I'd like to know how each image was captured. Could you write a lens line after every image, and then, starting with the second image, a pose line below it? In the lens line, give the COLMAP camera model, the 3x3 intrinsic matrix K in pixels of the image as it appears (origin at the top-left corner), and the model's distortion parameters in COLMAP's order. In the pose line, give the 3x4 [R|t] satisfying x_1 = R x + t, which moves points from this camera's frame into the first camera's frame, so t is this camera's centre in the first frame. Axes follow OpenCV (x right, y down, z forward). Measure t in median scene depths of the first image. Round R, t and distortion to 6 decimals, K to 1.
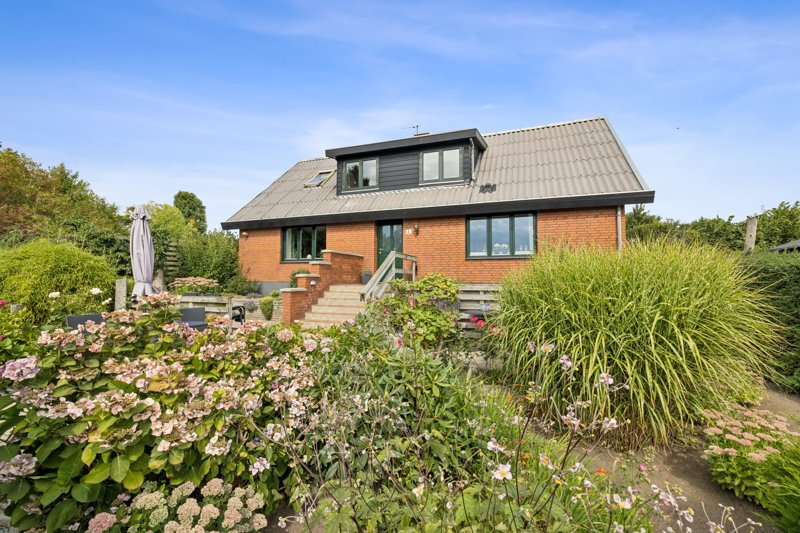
lens RADIAL K [[345.4, 0, 400.0], [0, 345.4, 266.5], [0, 0, 1]] dist [-0.001290, 0.000083]
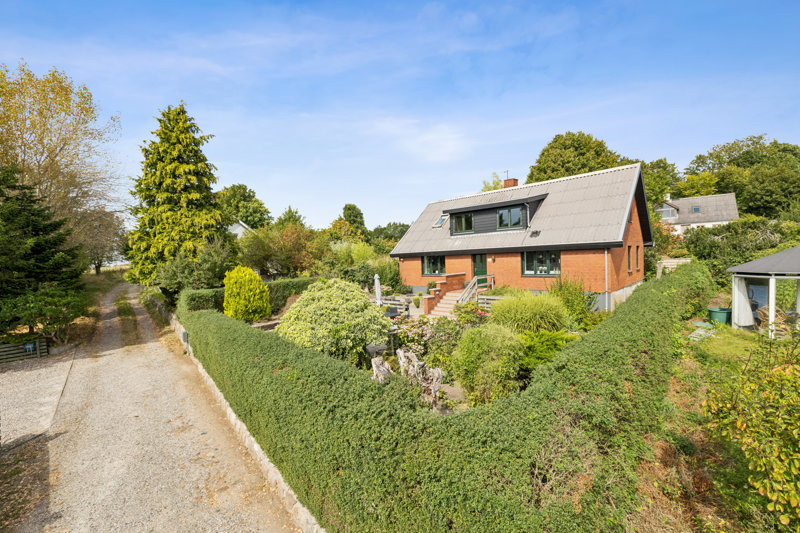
lens RADIAL K [[345.4, 0, 400.0], [0, 345.4, 266.5], [0, 0, 1]] dist [-0.001290, 0.000083]
pose [[0.923663, -0.030733, -0.381971, 0.270438], [0.057210, 0.996667, 0.058152, -0.192416], [0.378911, -0.075565, 0.922343, -0.791992]]
